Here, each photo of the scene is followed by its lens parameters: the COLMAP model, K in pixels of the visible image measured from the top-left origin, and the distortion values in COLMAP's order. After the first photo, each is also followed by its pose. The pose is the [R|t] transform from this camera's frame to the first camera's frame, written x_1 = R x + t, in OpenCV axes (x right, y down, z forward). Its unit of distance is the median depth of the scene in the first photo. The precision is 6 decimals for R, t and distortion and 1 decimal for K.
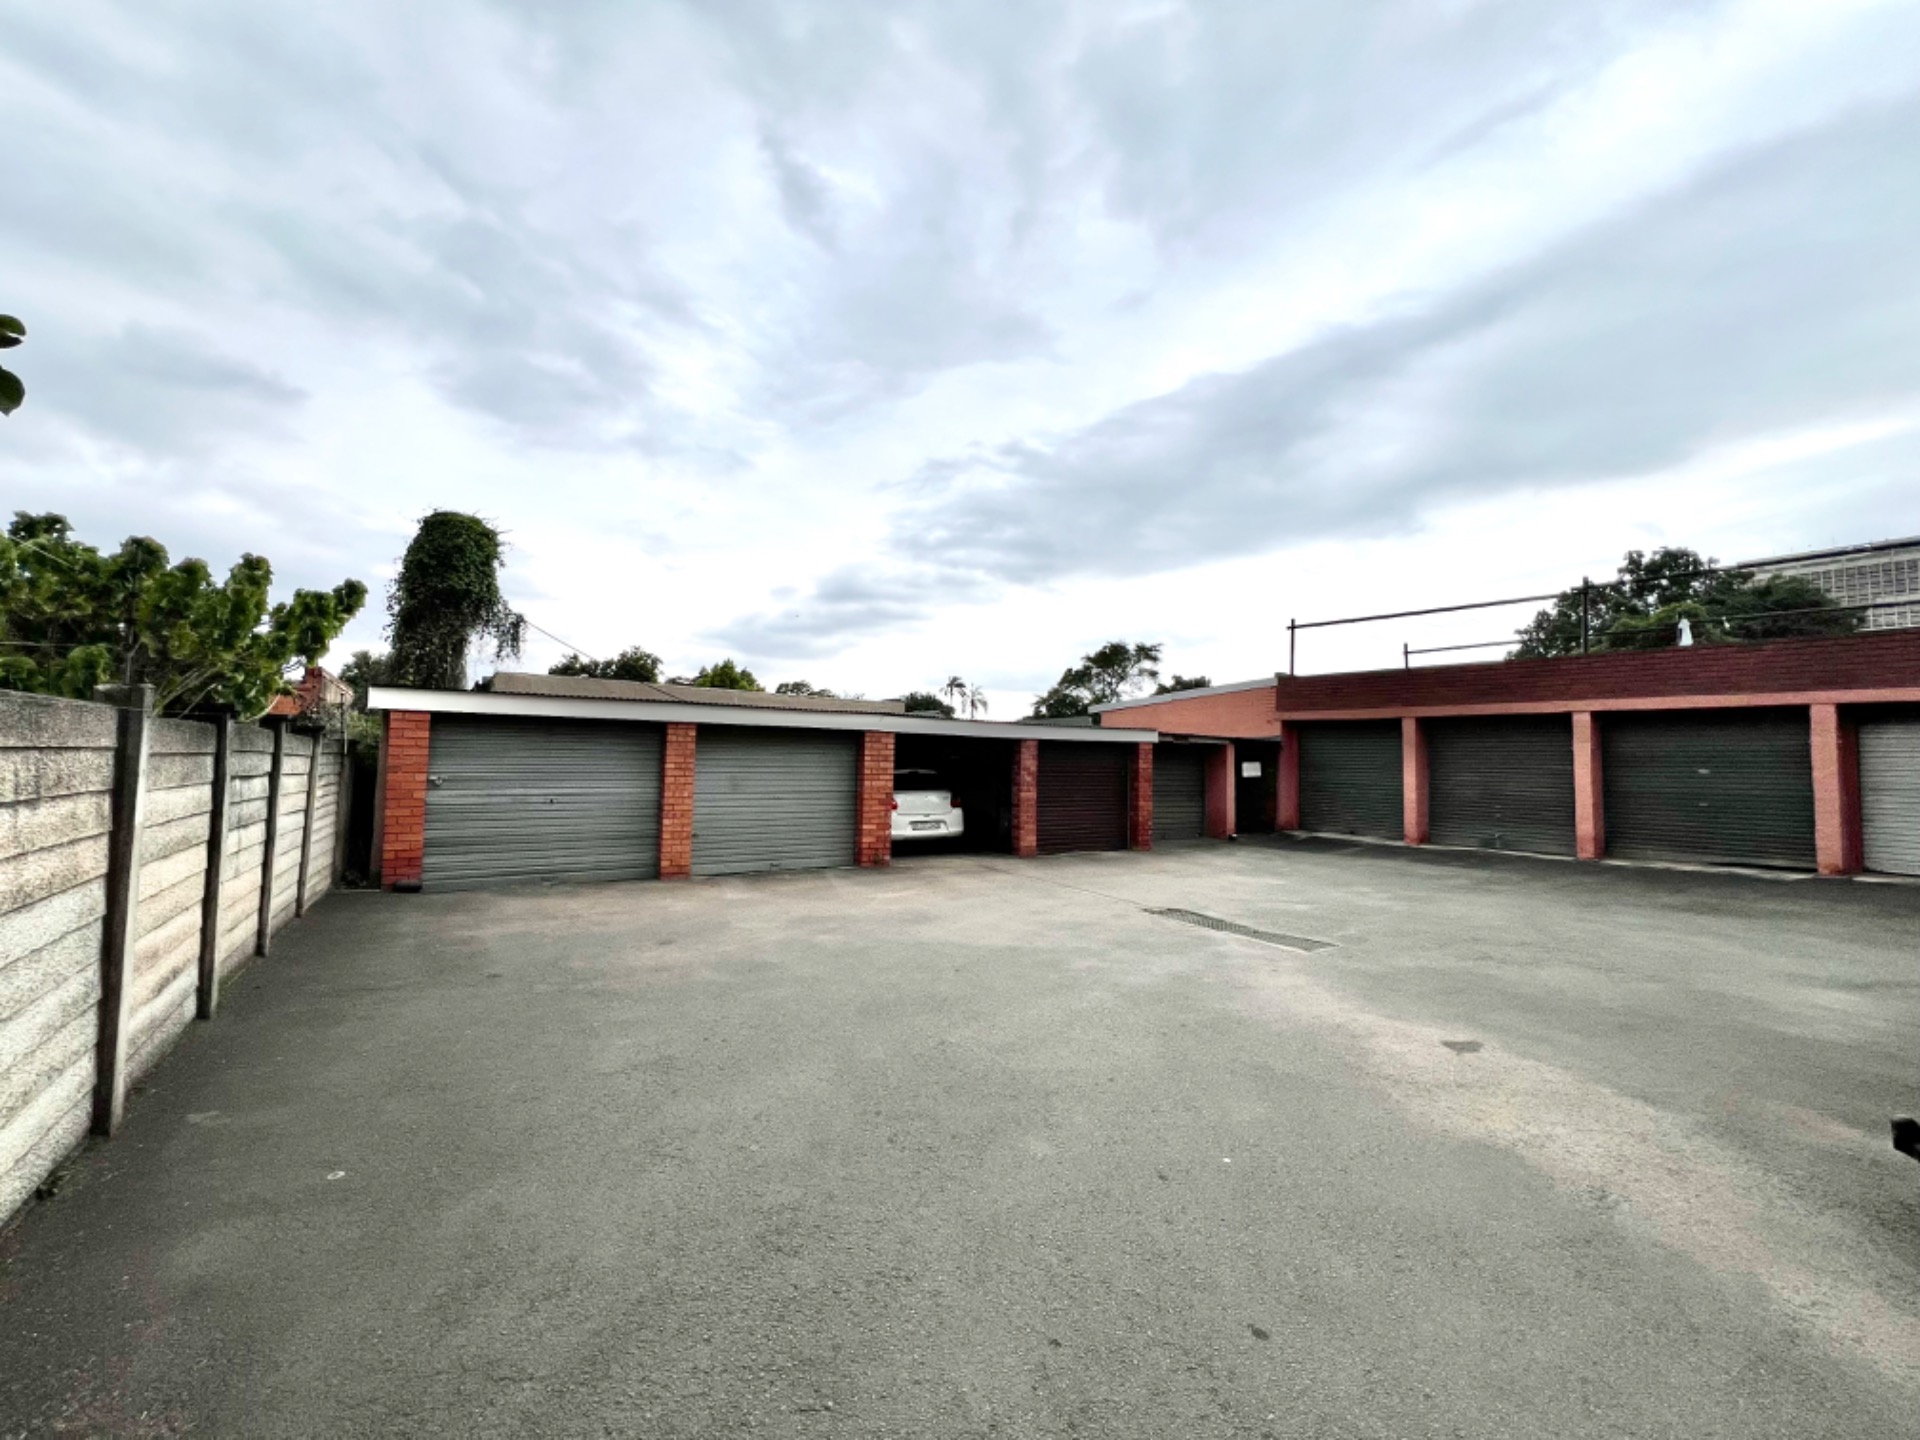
lens RADIAL K [[767.2, 0, 955.1], [0, 767.2, 716.6], [0, 0, 1]] dist [0.000253, -0.000469]
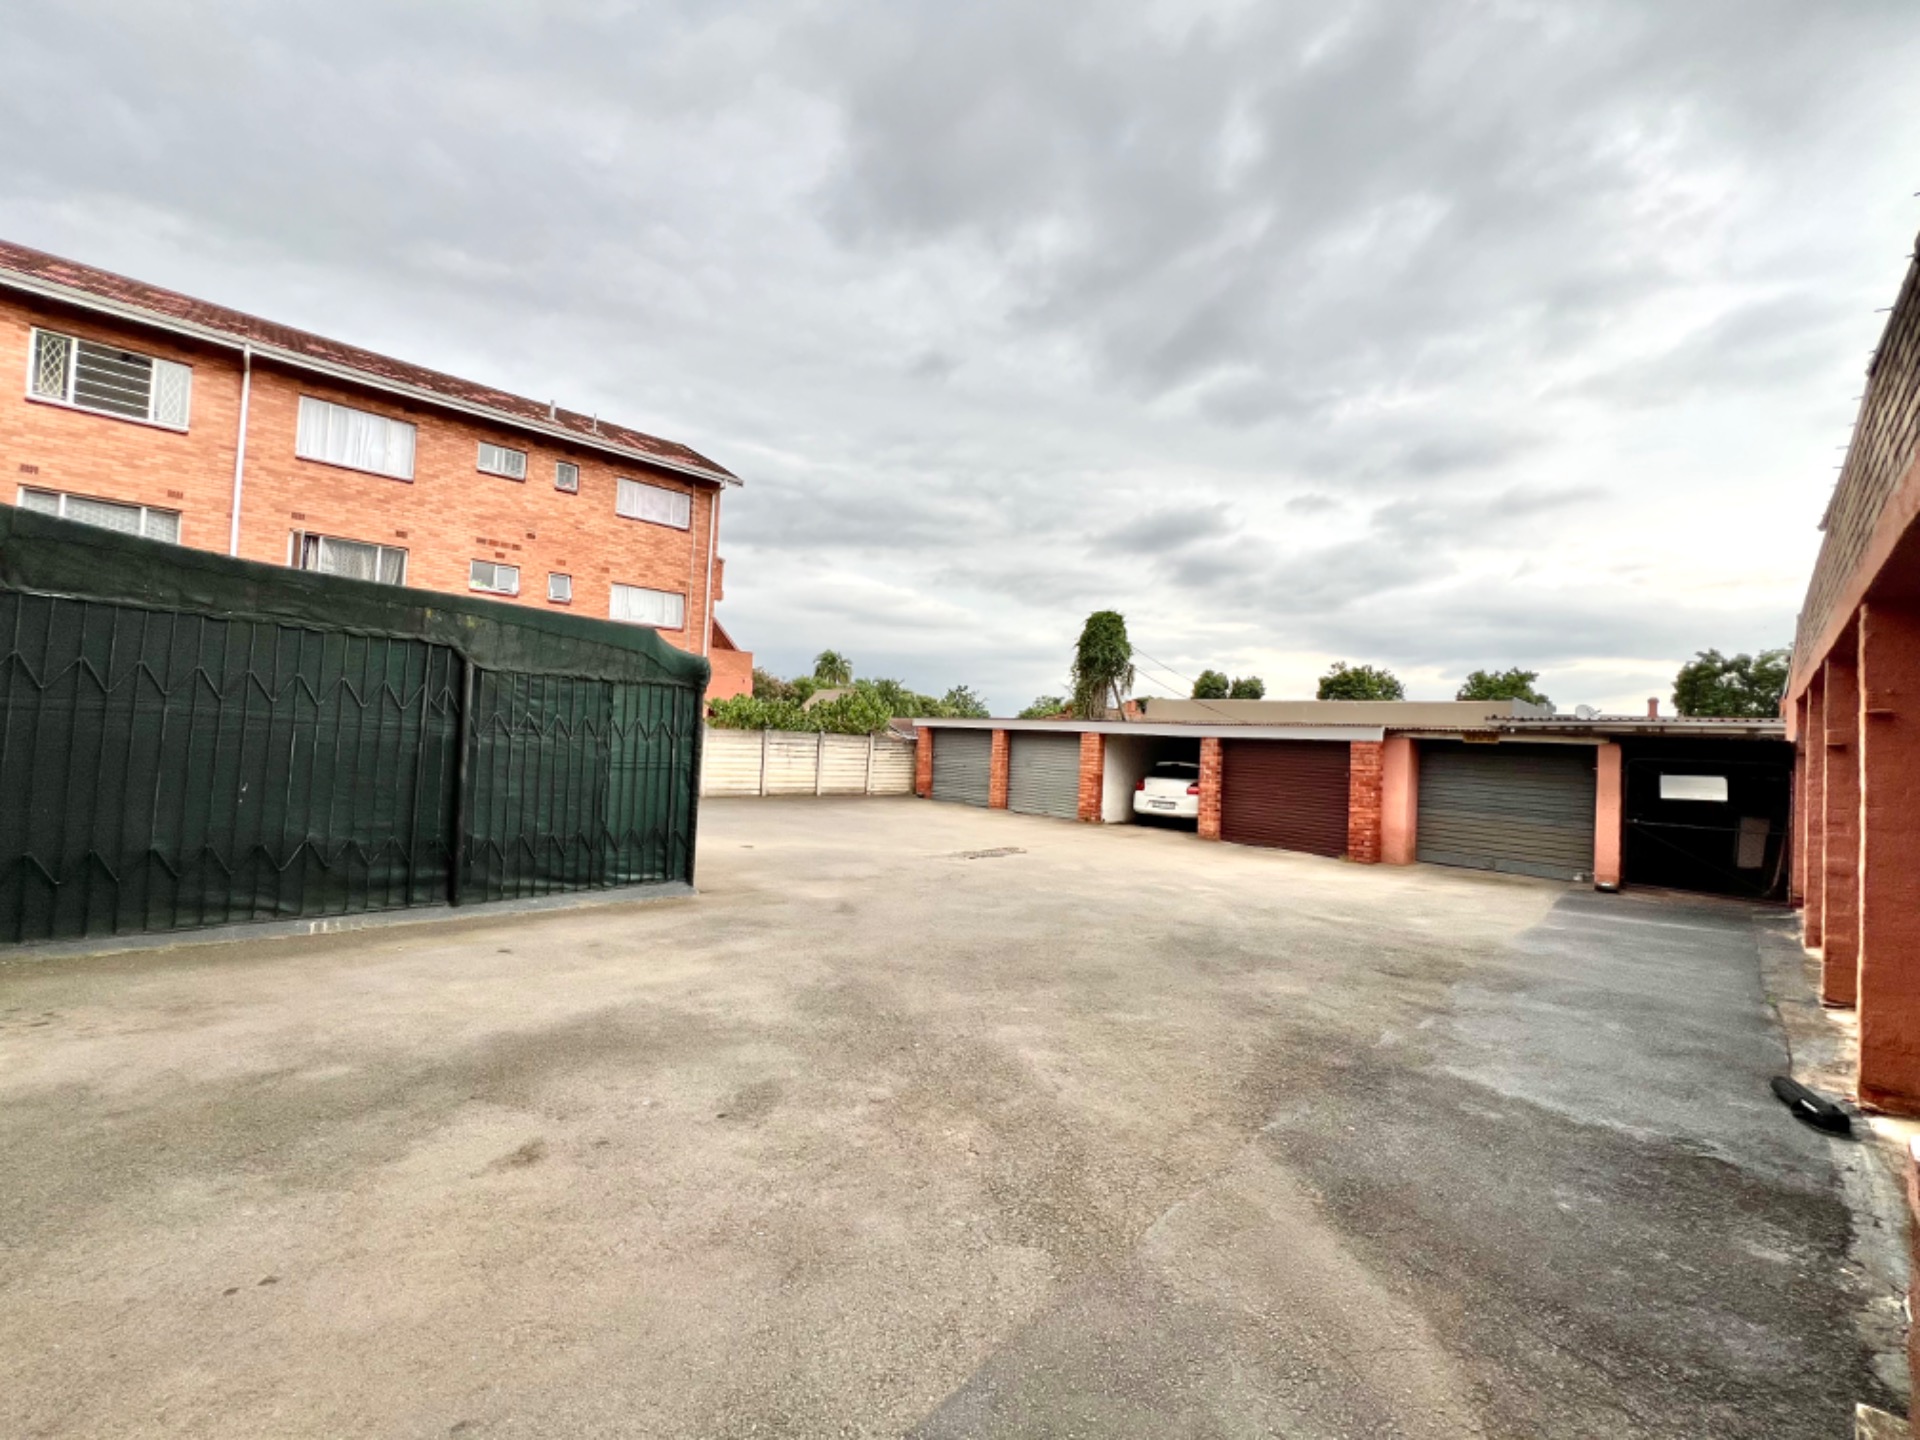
lens RADIAL K [[767.2, 0, 955.1], [0, 767.2, 716.6], [0, 0, 1]] dist [0.000253, -0.000469]
pose [[0.174589, -0.037037, -0.983945, 1.044254], [0.016211, 0.999265, -0.034738, 0.028645], [0.984508, -0.009886, 0.175061, 0.381393]]
